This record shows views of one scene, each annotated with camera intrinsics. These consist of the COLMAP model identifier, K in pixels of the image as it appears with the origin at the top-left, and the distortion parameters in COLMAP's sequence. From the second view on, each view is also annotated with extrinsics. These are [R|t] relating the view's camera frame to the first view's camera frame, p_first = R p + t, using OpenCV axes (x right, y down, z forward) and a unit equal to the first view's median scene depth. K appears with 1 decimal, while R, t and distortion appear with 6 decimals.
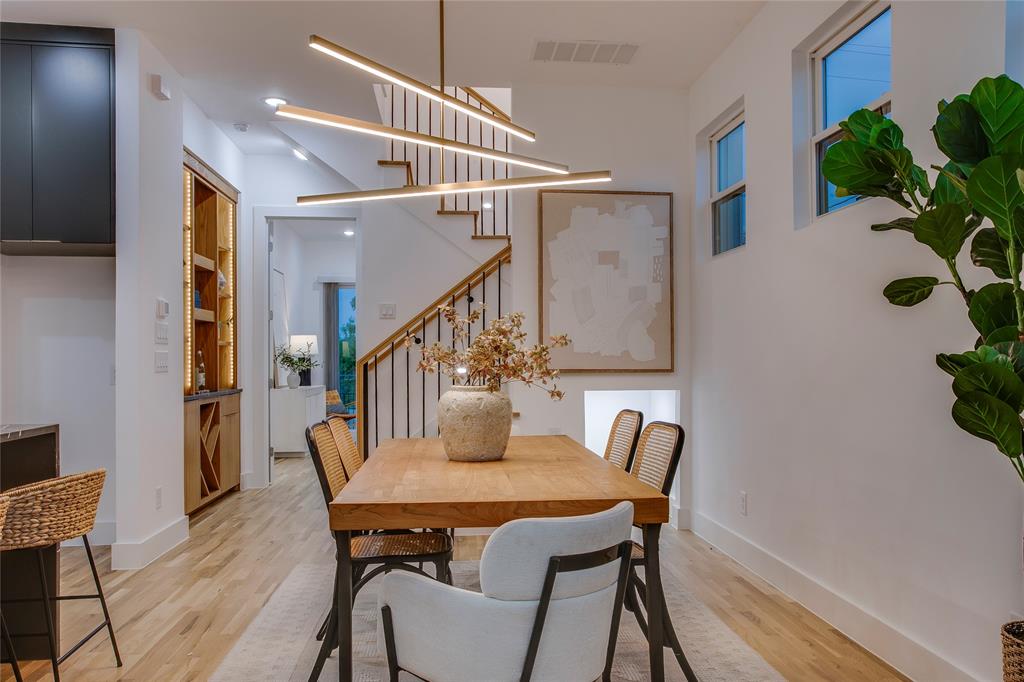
lens RADIAL K [[827.9, 0, 528.0], [0, 827.9, 353.9], [0, 0, 1]] dist [-0.003011, 0.043225]
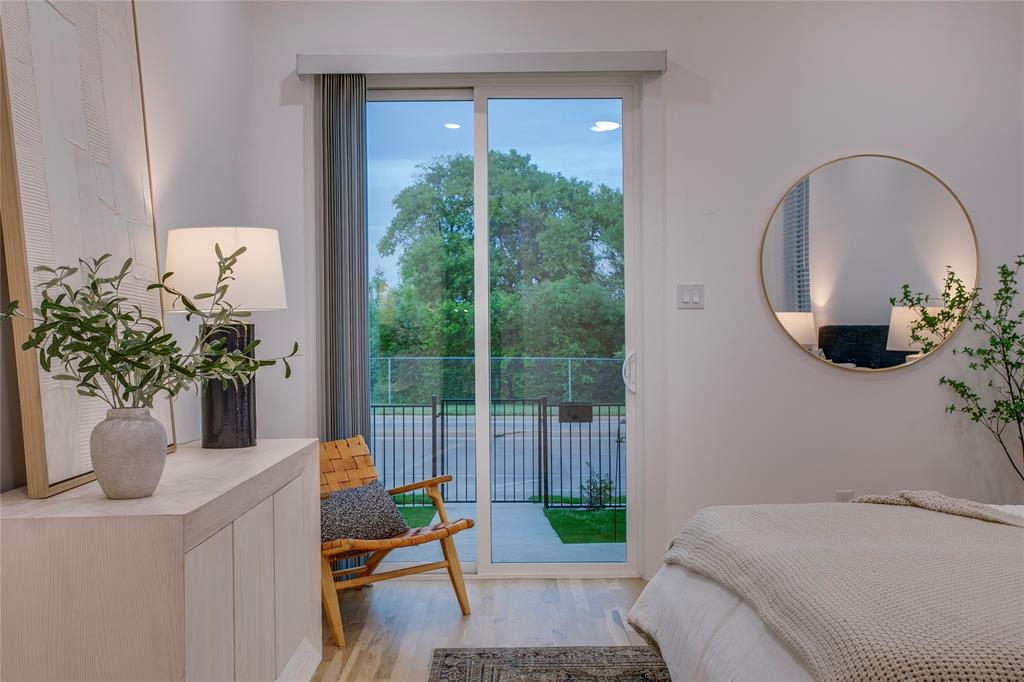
lens RADIAL K [[1153.0, 0, 500.7], [0, 1153.0, 338.0], [0, 0, 1]] dist [0.031225, 0.000000]
pose [[0.994586, -0.005749, -0.103753, -0.289896], [0.006937, 0.999914, 0.011099, 0.009084], [0.103680, -0.011758, 0.994541, 1.242671]]
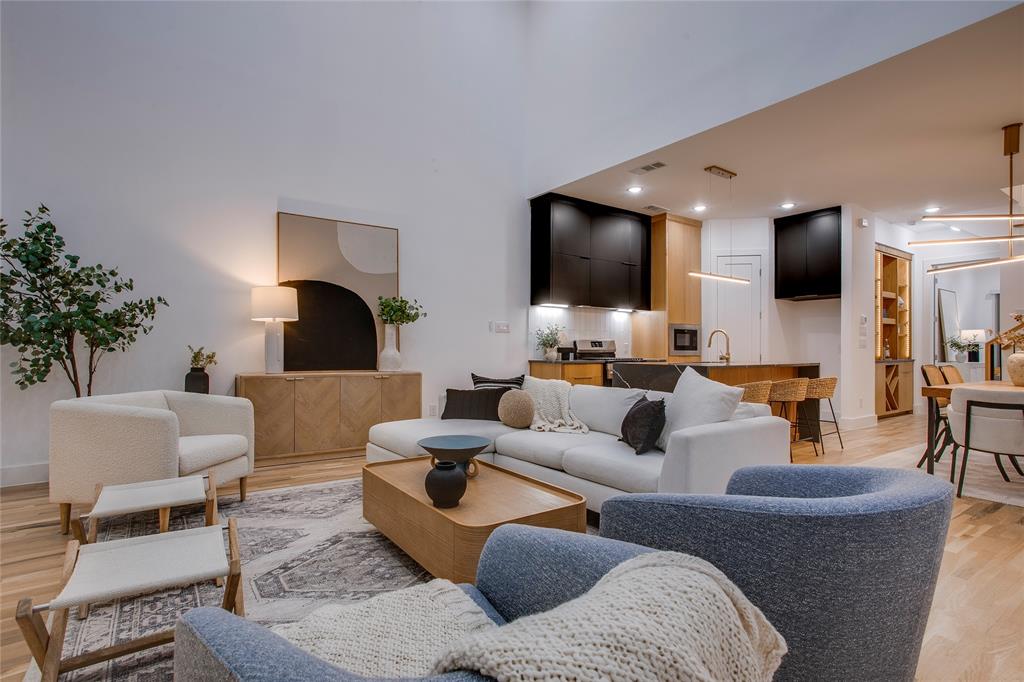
lens RADIAL K [[490.3, 0, 514.1], [0, 490.3, 346.3], [0, 0, 1]] dist [-0.000003, 0.001160]
pose [[0.488794, 0.003550, -0.872392, 0.214716], [0.000029, 0.999992, 0.004086, 0.009721], [0.872399, -0.002023, 0.488790, -0.396645]]
